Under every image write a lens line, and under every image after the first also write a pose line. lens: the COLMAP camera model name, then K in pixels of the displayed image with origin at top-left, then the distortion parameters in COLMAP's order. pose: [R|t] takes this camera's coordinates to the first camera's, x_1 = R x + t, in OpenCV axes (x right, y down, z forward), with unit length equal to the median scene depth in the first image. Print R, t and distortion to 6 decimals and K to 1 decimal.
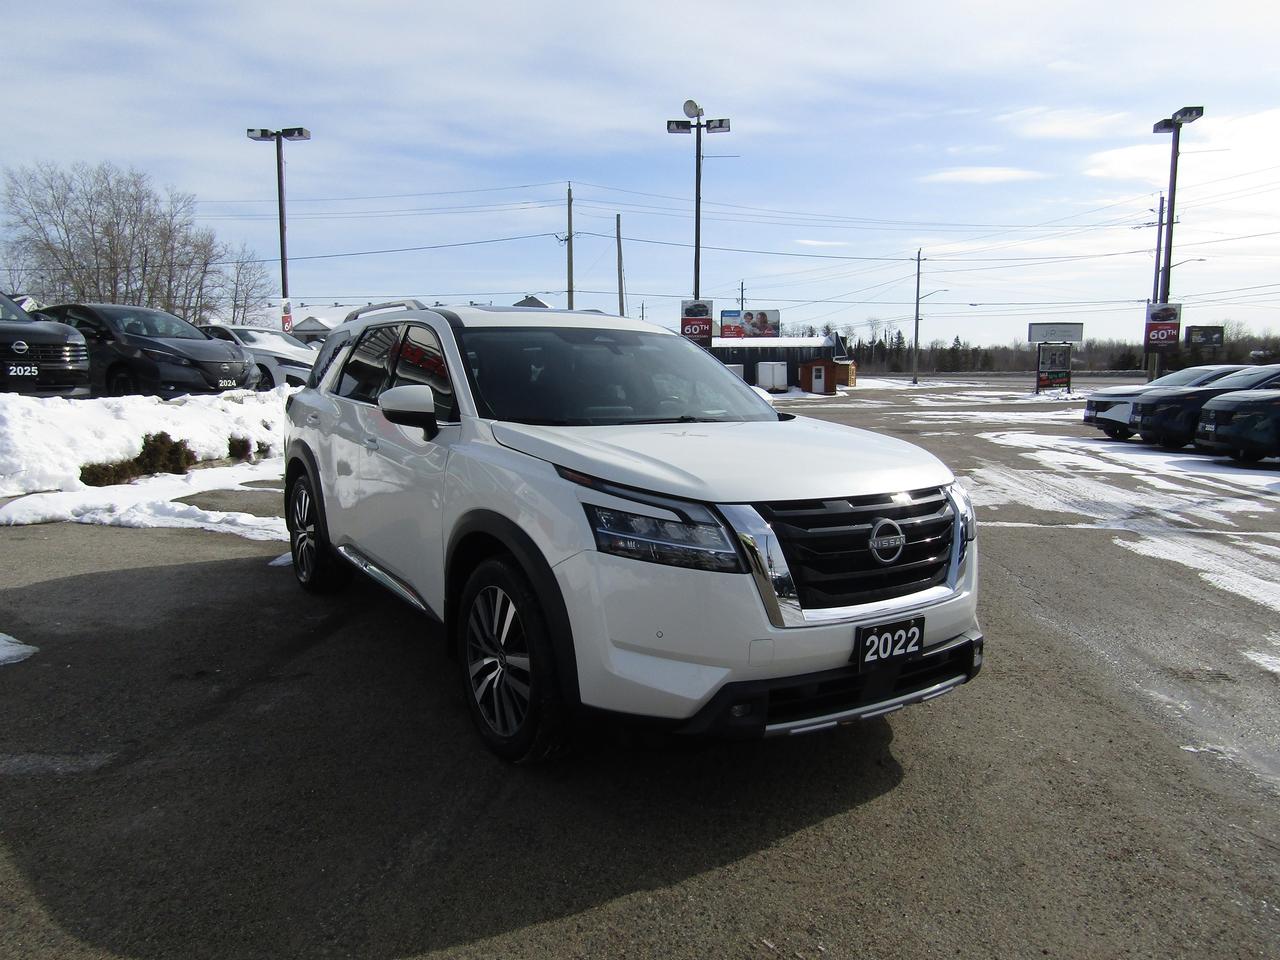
lens RADIAL K [[934.3, 0, 640.0], [0, 934.3, 480.0], [0, 0, 1]] dist [-0.008534, -0.001455]
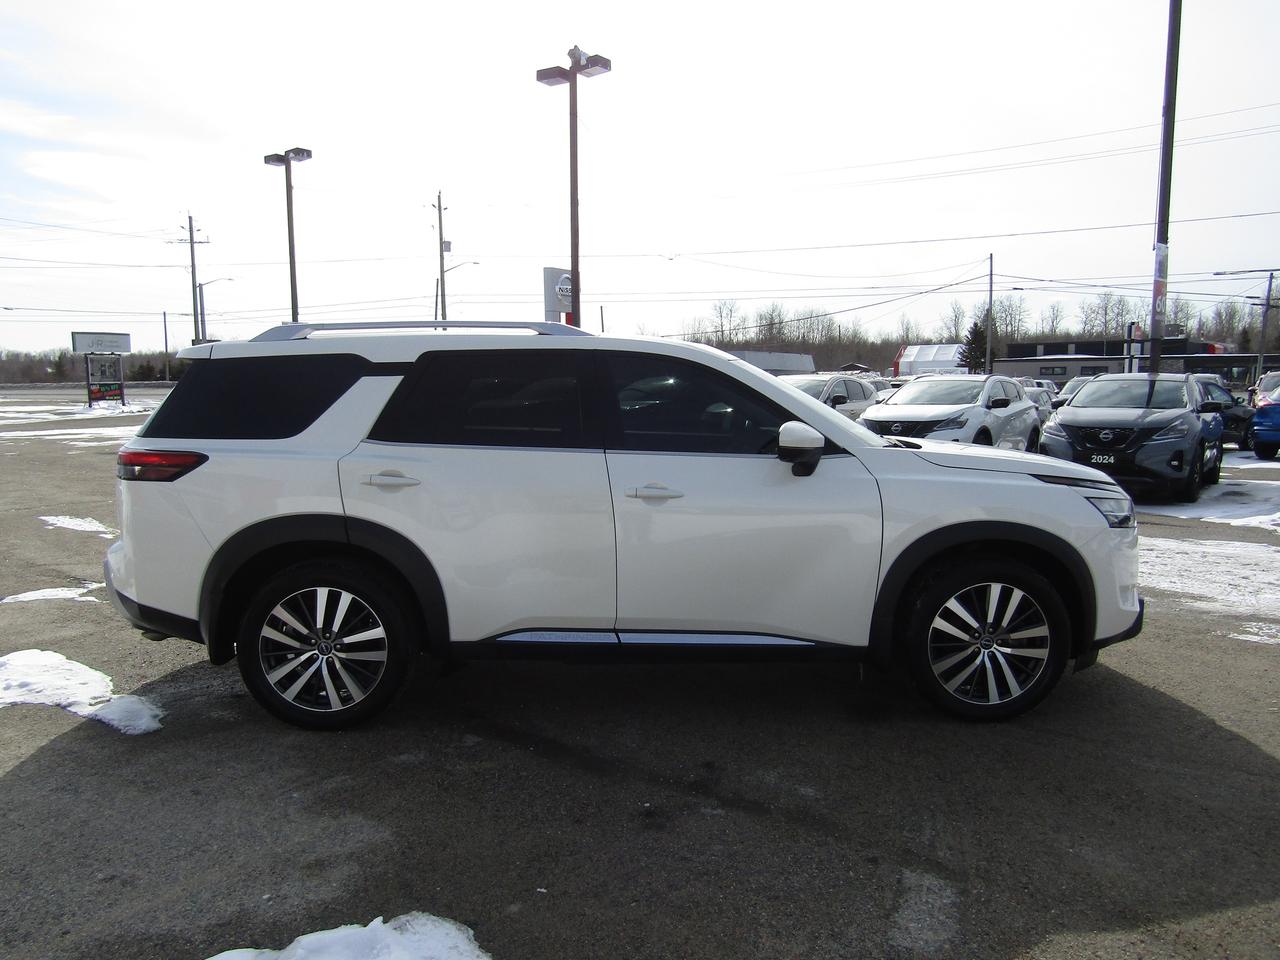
lens RADIAL K [[930.7, 0, 640.3], [0, 930.7, 461.4], [0, 0, 1]] dist [-0.002706, -0.001675]
pose [[0.495416, -0.083574, 0.864626, -0.210424], [0.108302, 0.993537, 0.033979, -0.019735], [-0.861878, 0.076807, 0.501265, 0.115400]]
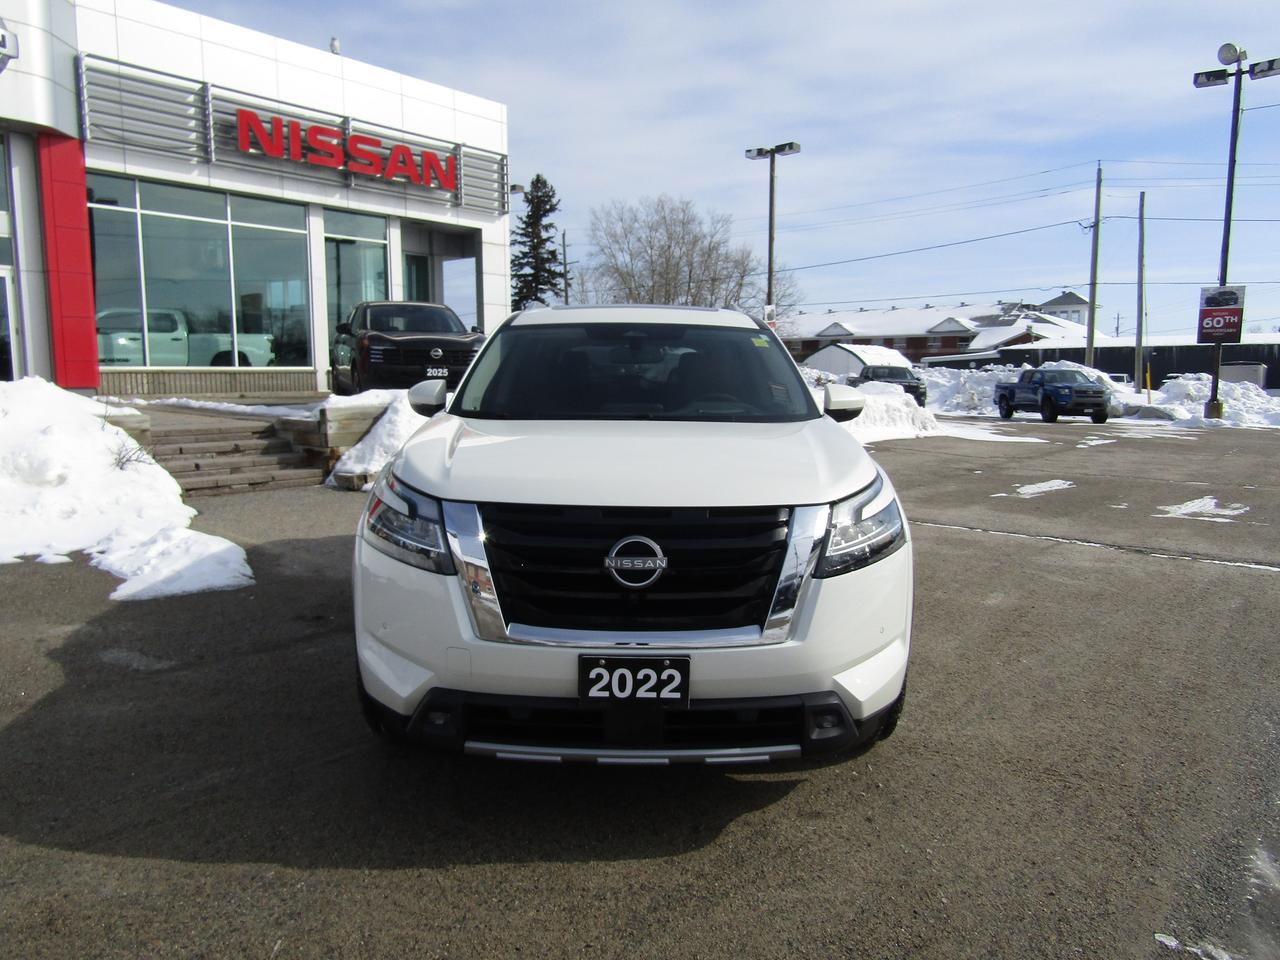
lens RADIAL K [[934.3, 0, 640.0], [0, 934.3, 480.0], [0, 0, 1]] dist [-0.008534, -0.001455]
pose [[0.830076, 0.059753, -0.554440, 0.100195], [-0.062184, 0.997960, 0.014454, -0.002866], [0.554173, 0.022480, 0.832098, 0.040006]]
